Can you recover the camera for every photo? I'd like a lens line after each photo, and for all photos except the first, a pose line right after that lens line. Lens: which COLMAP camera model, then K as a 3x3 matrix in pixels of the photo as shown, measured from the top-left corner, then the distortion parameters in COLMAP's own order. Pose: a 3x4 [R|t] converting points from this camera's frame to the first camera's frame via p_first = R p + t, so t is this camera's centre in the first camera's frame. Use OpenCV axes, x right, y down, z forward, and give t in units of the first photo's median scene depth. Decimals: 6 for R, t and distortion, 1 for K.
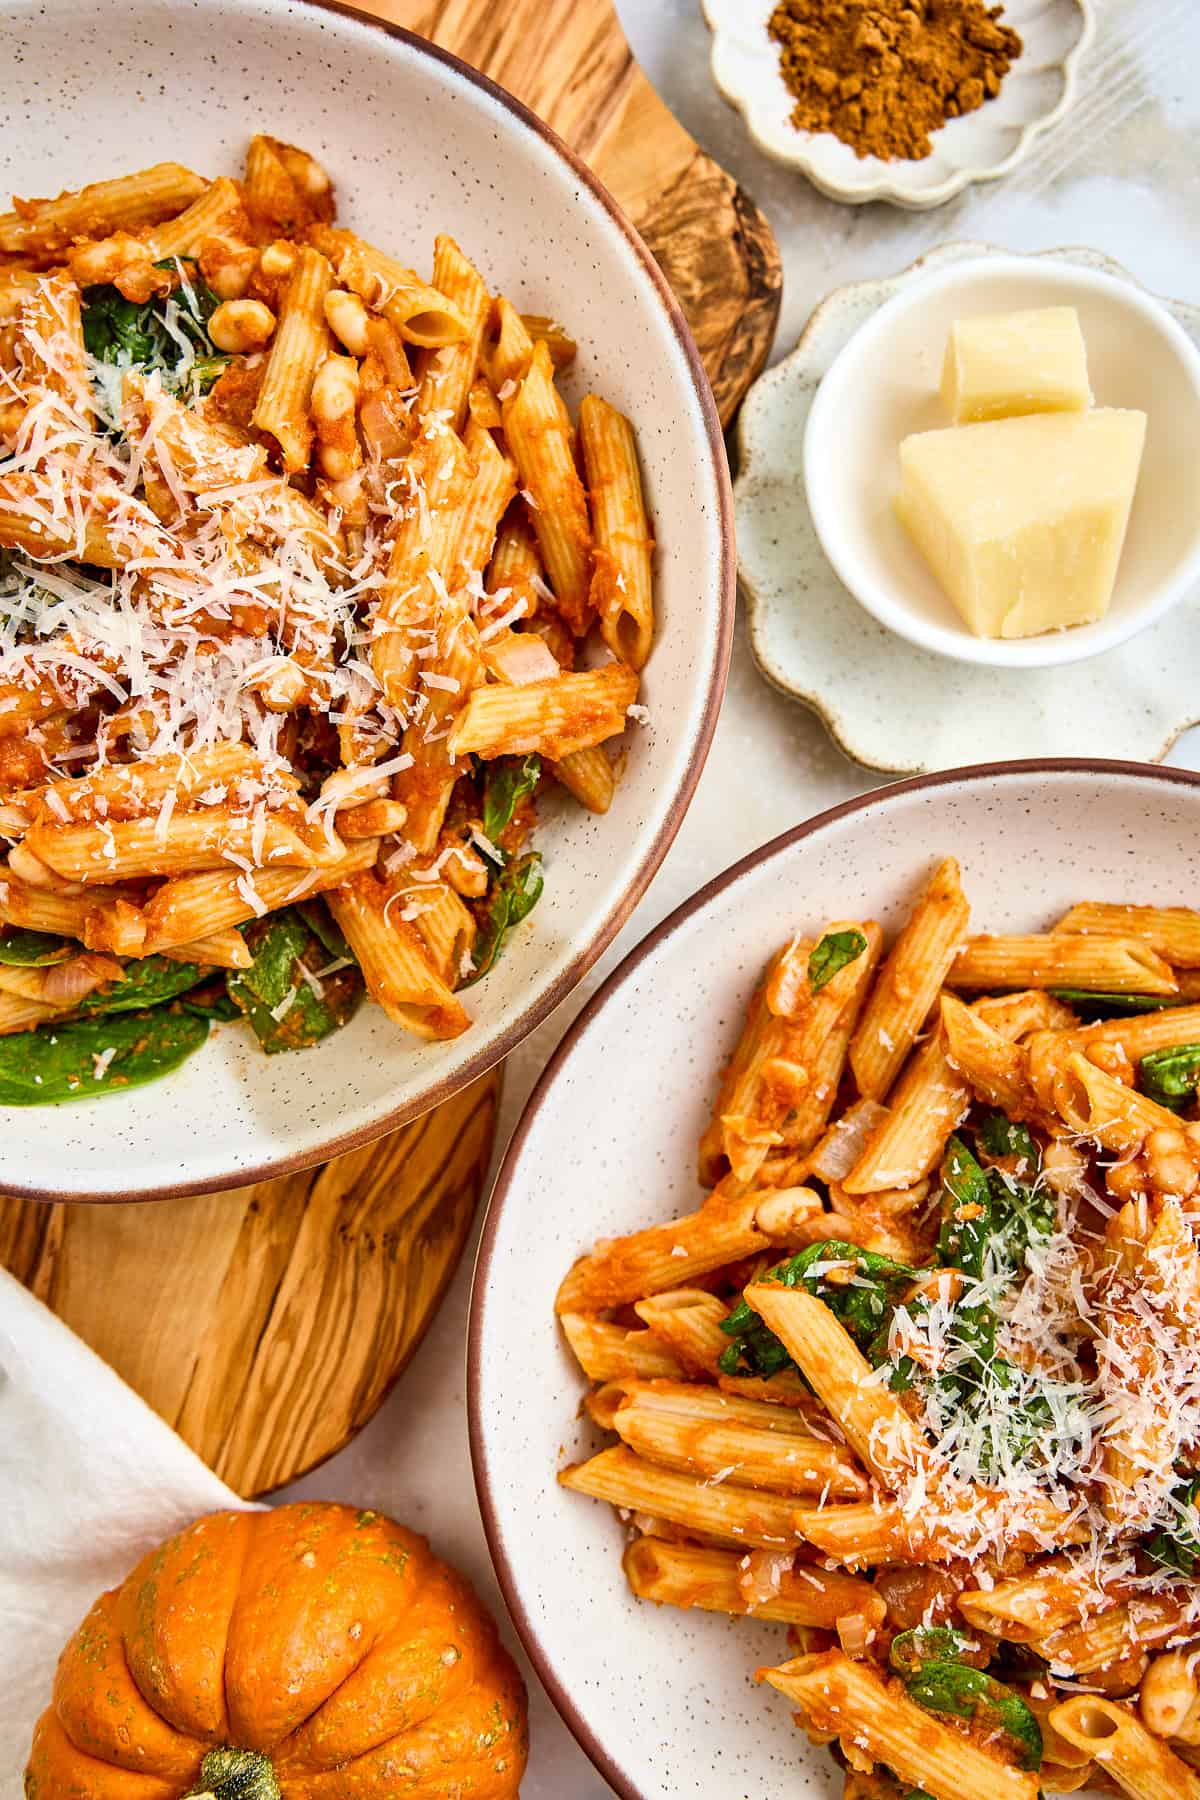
lens RADIAL K [[1744.9, 0, 609.3], [0, 1744.9, 934.1], [0, 0, 1]] dist [-0.021678, 0.000000]
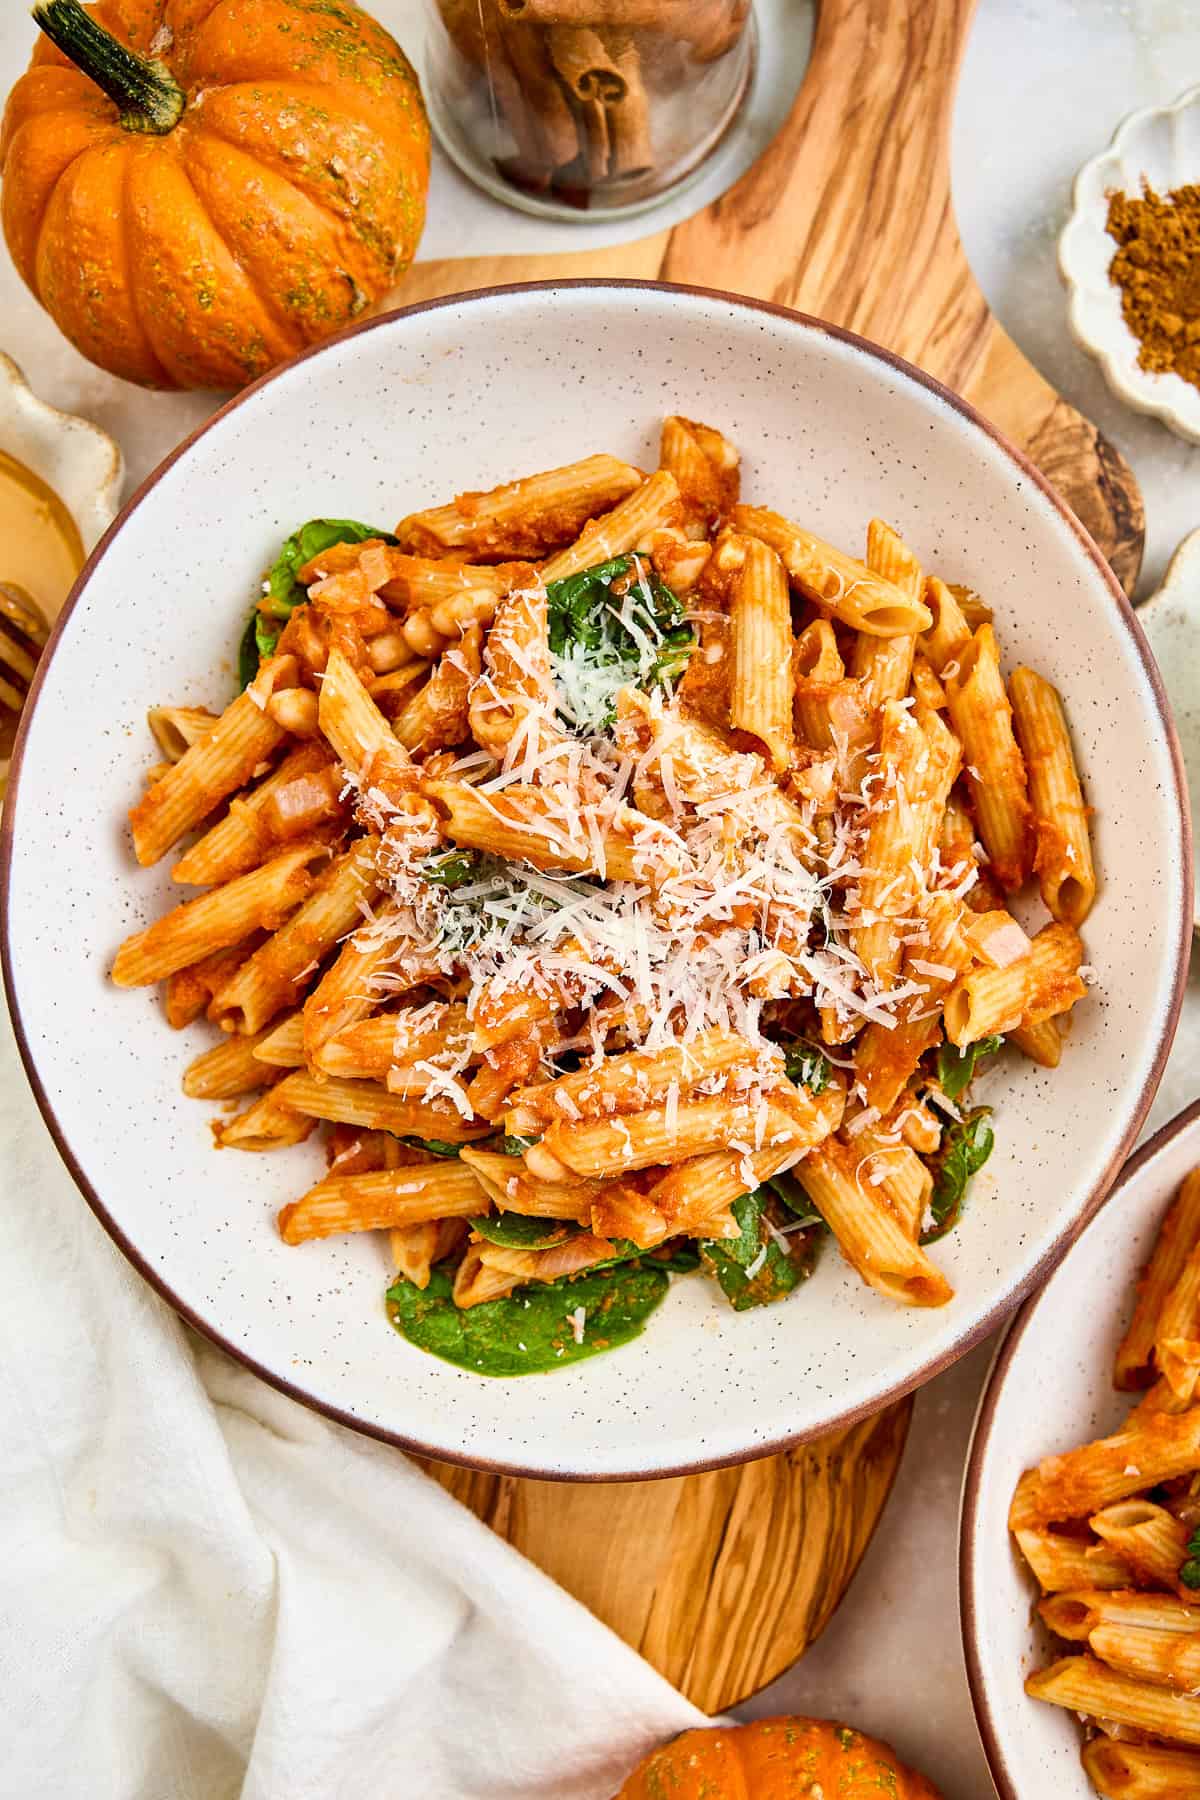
lens RADIAL K [[1653.3, 0, 604.8], [0, 1653.3, 929.0], [0, 0, 1]] dist [-0.025435, 0.000000]
pose [[0.998506, -0.046807, 0.028204, -0.295986], [0.046392, 0.998808, 0.015203, -0.179204], [-0.028882, -0.013872, 0.999487, 0.015129]]
